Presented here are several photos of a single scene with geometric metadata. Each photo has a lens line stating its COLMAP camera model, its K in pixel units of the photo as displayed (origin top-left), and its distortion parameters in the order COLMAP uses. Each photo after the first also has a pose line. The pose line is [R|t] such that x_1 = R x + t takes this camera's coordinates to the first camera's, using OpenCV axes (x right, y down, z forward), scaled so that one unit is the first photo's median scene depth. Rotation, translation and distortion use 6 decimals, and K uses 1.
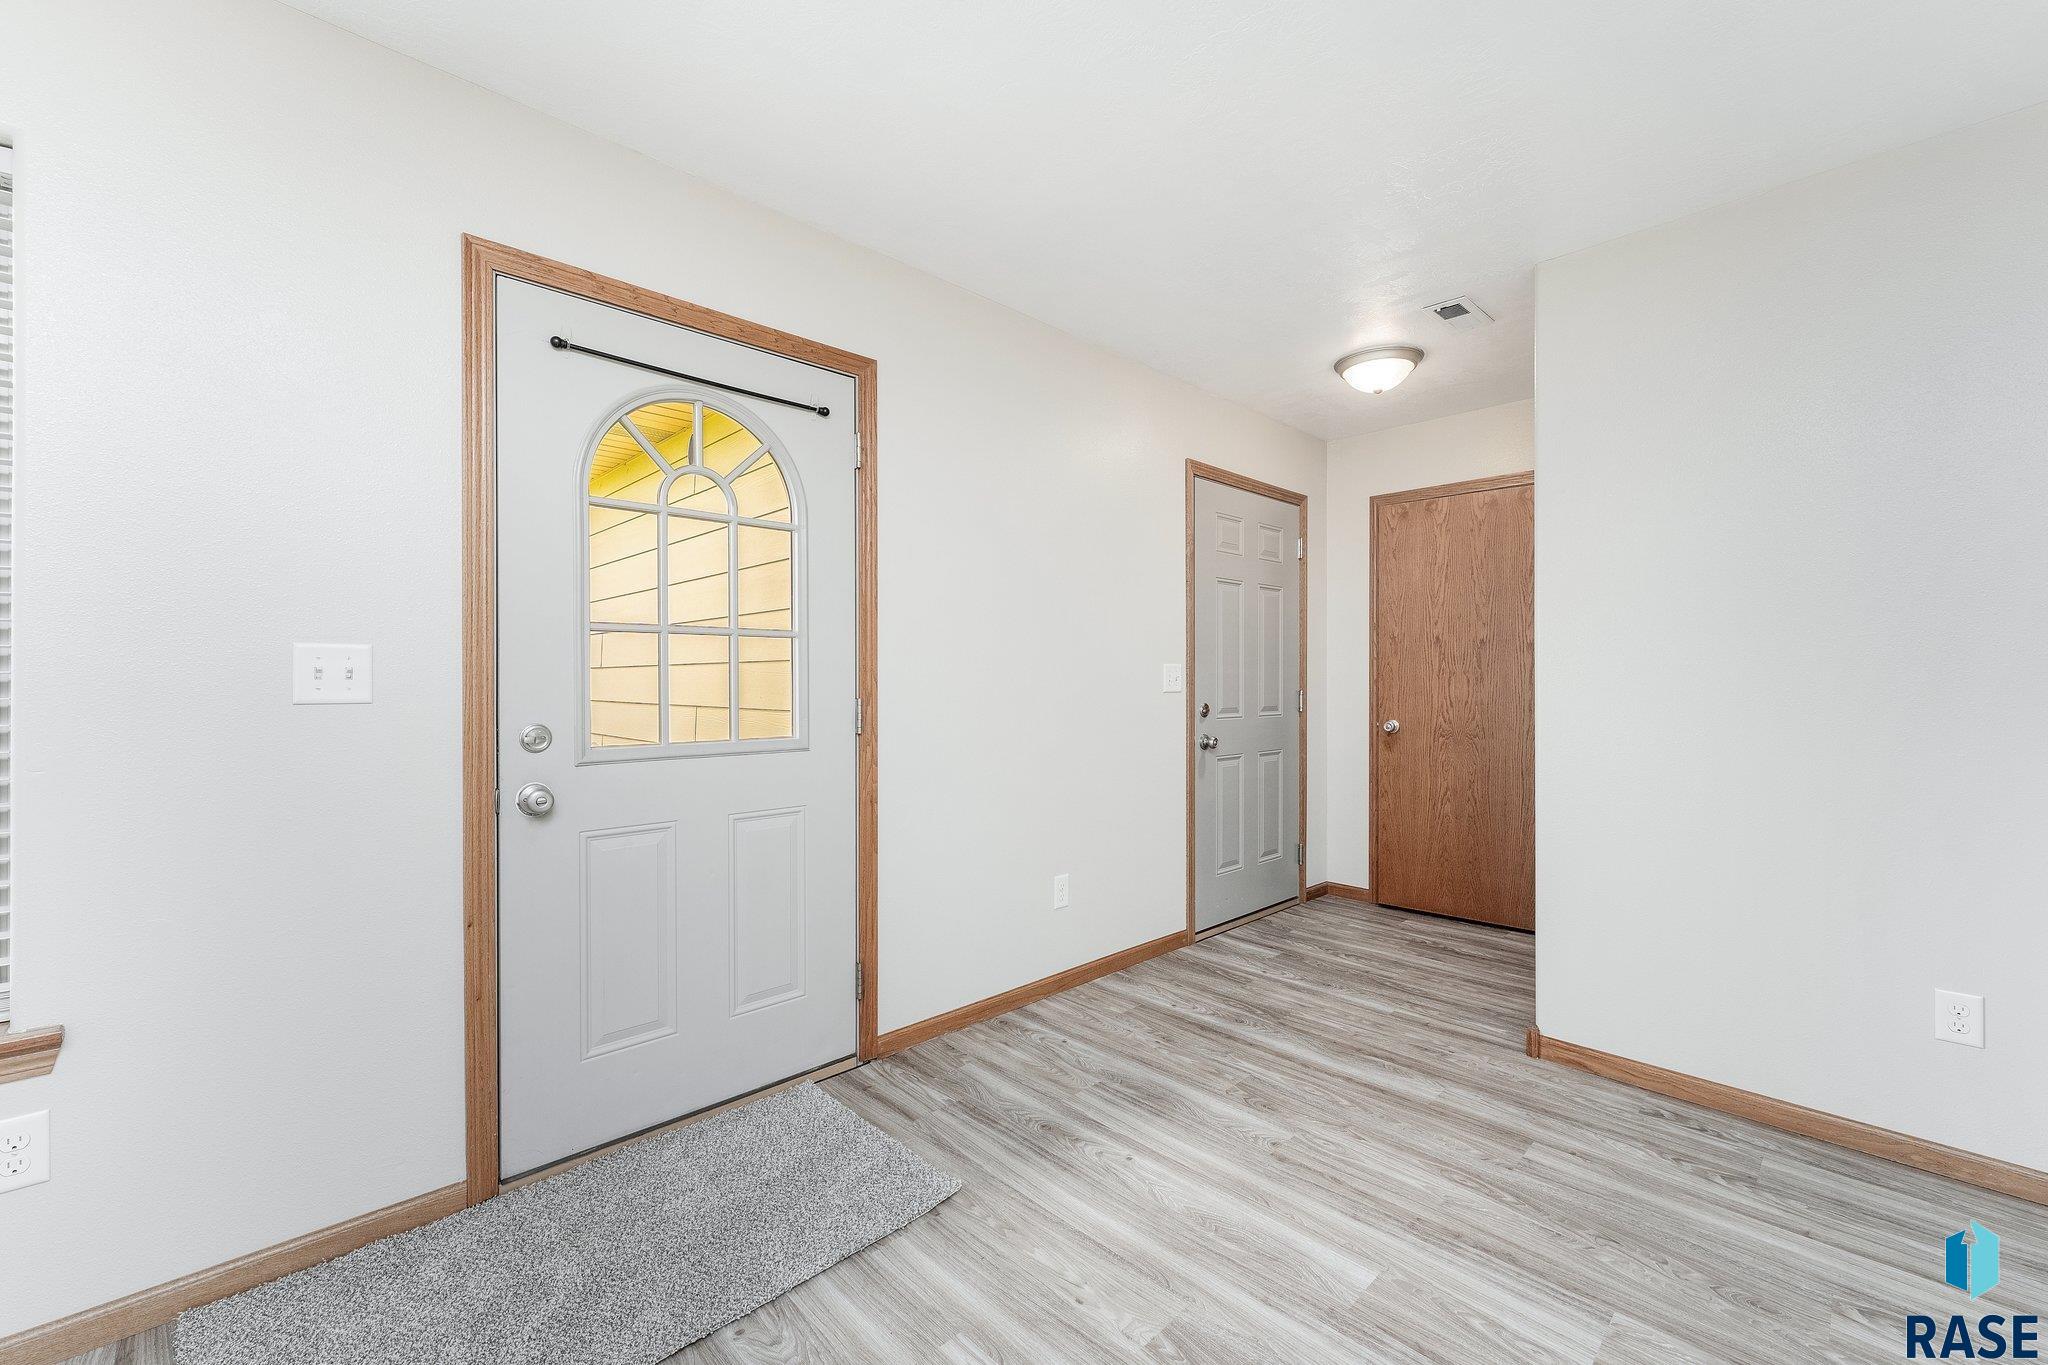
lens RADIAL K [[833.1, 0, 1049.3], [0, 833.1, 685.2], [0, 0, 1]] dist [0.001376, 0.000408]
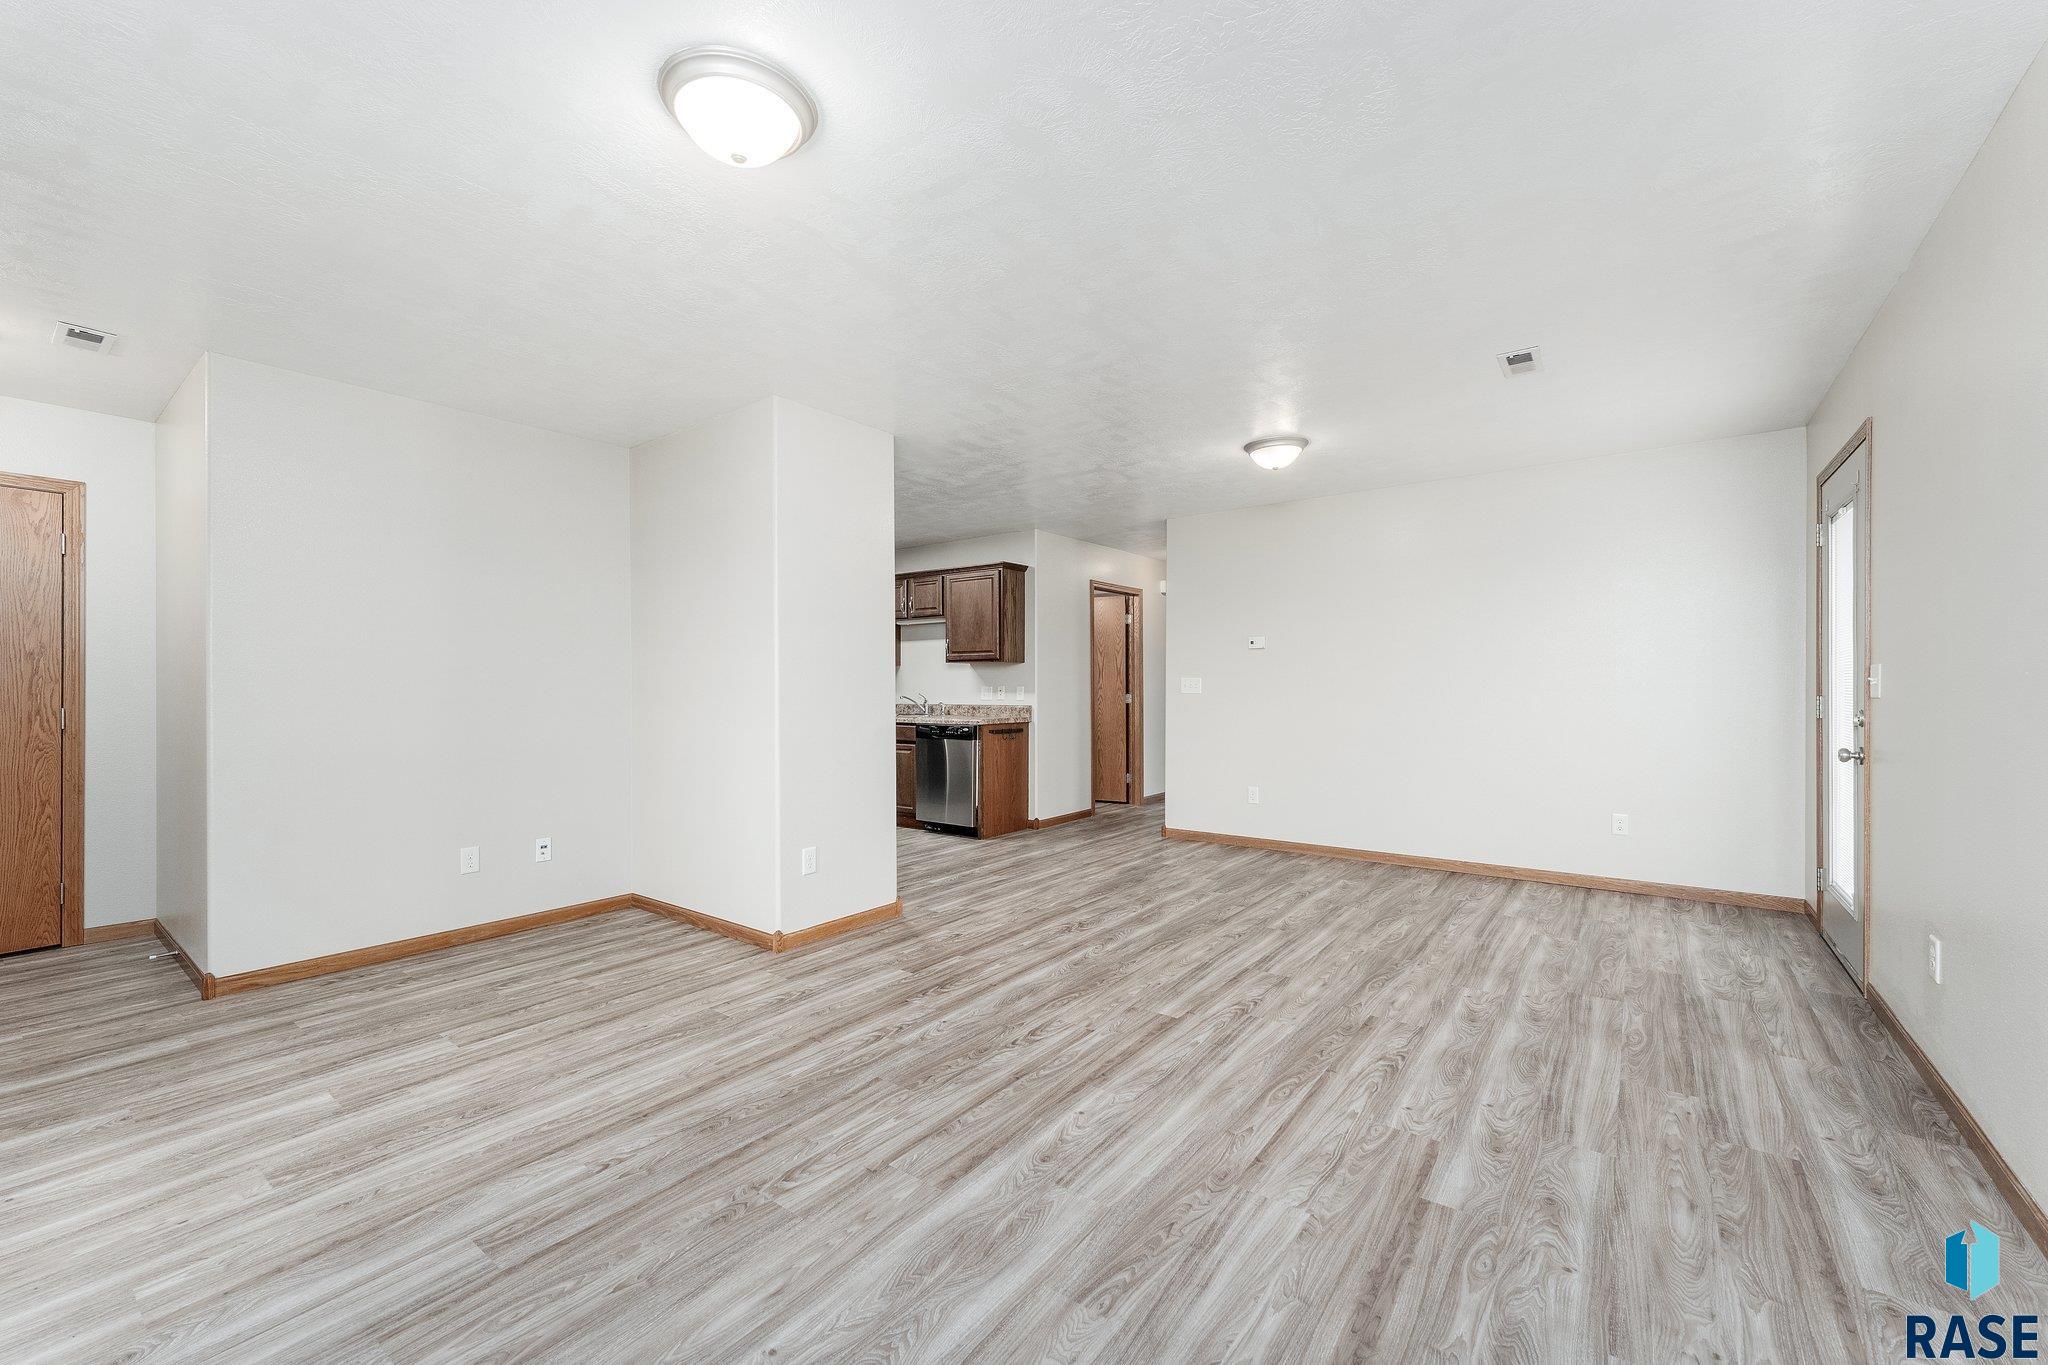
lens RADIAL K [[836.8, 0, 988.2], [0, 836.8, 685.3], [0, 0, 1]] dist [0.001035, 0.000022]
pose [[-0.113940, 0.001479, 0.993487, -0.797763], [0.007518, 0.999972, -0.000627, -0.006727], [-0.993459, 0.007397, -0.113947, -0.001523]]
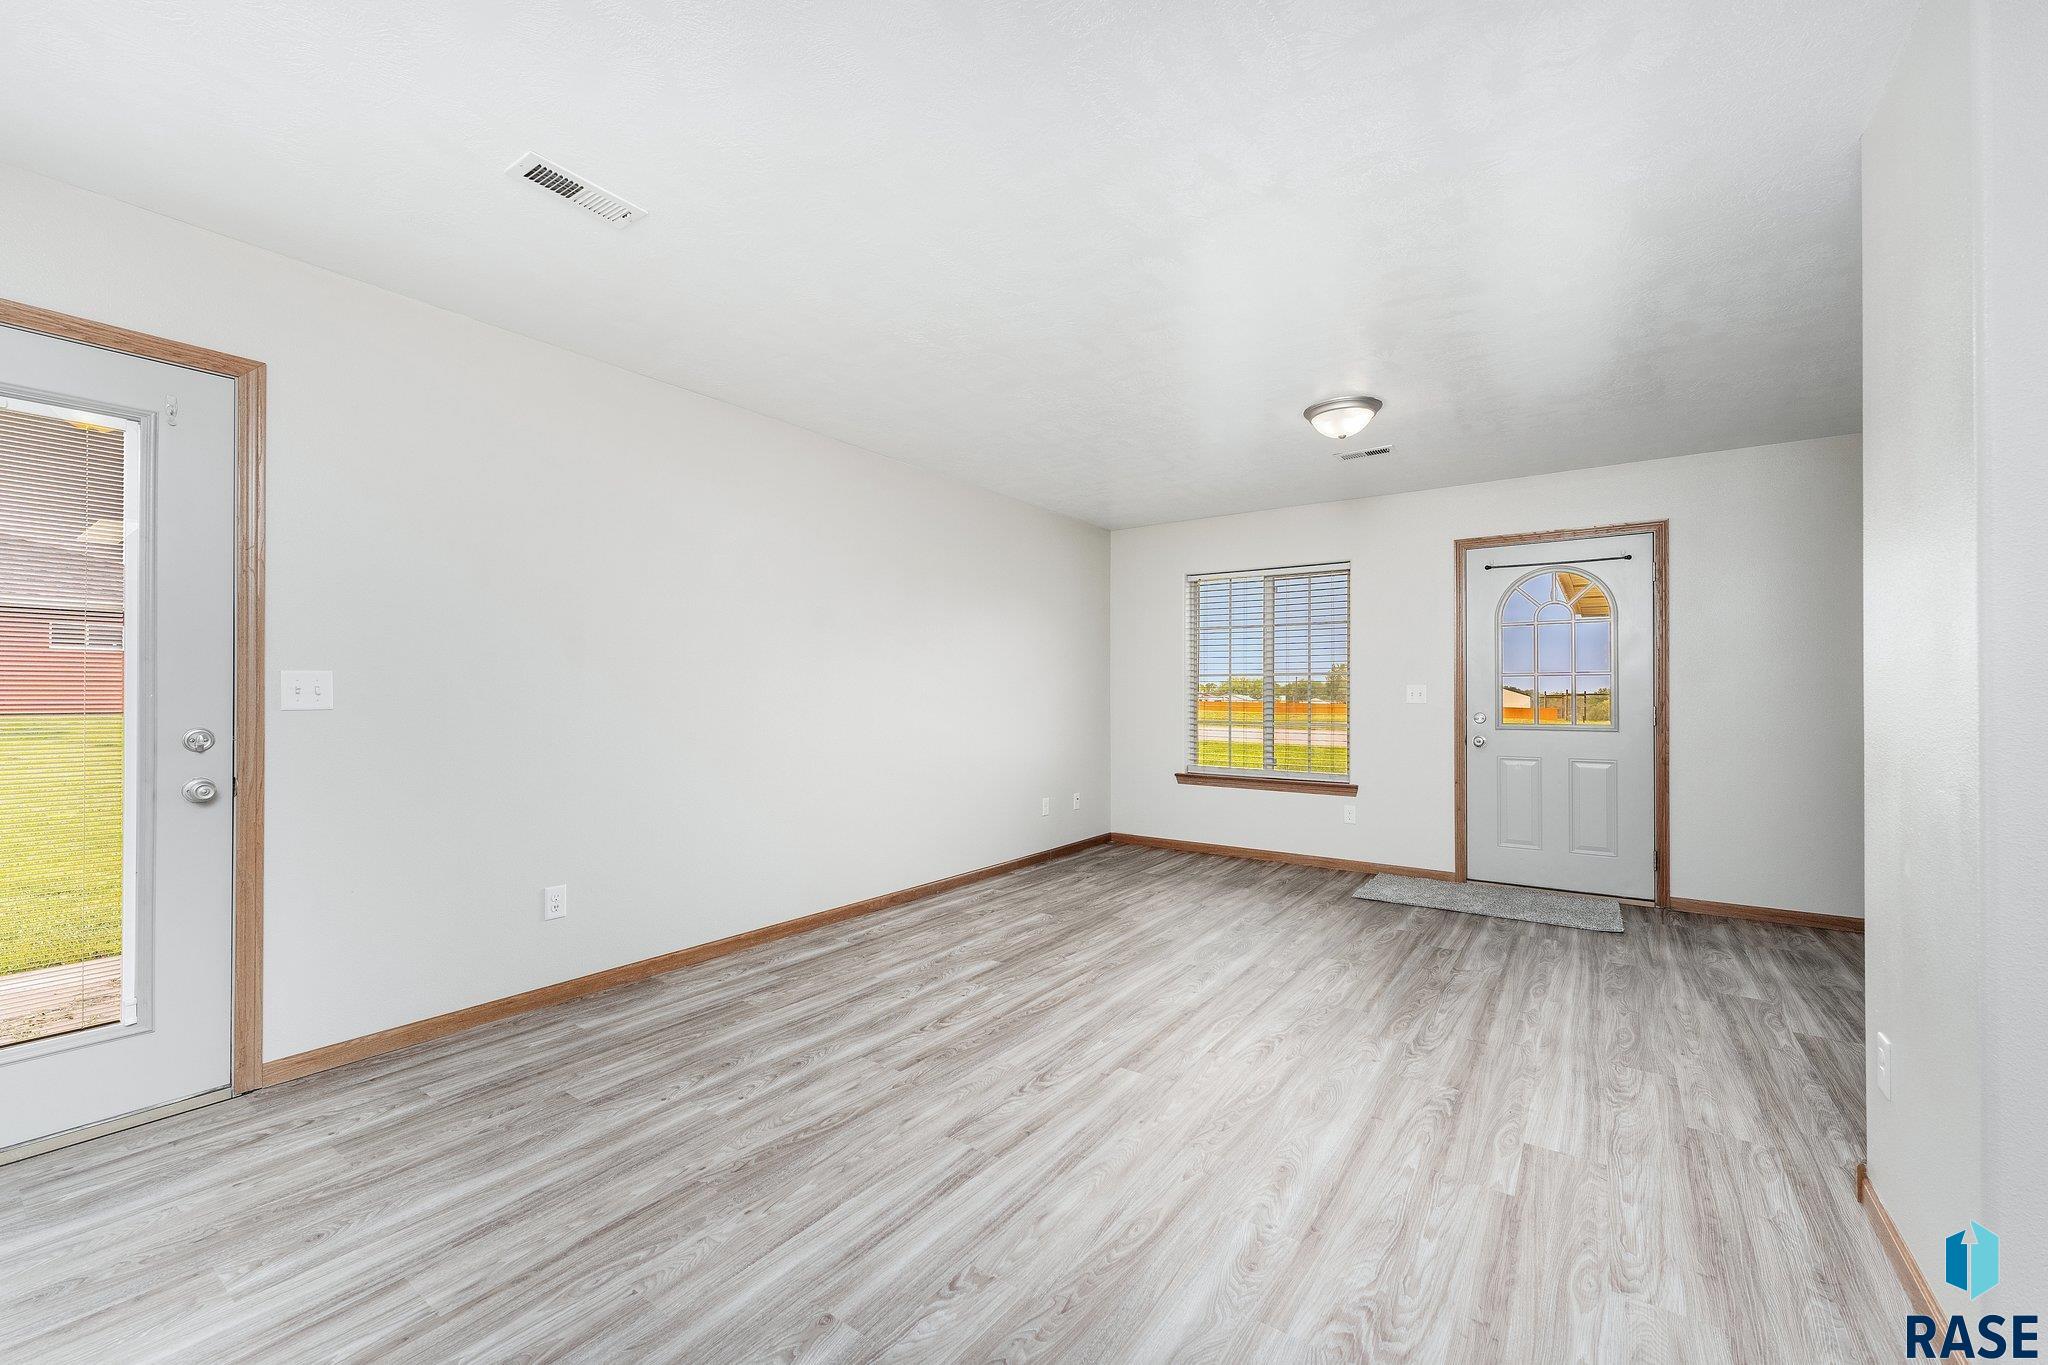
lens RADIAL K [[798.2, 0, 1024.0], [0, 798.2, 682.5], [0, 0, 1]] dist [0.001072, 0.000095]
pose [[0.174115, -0.016545, -0.984586, 1.276036], [-0.005457, 0.999827, -0.017766, 0.001660], [0.984710, 0.008466, 0.173994, -0.681341]]
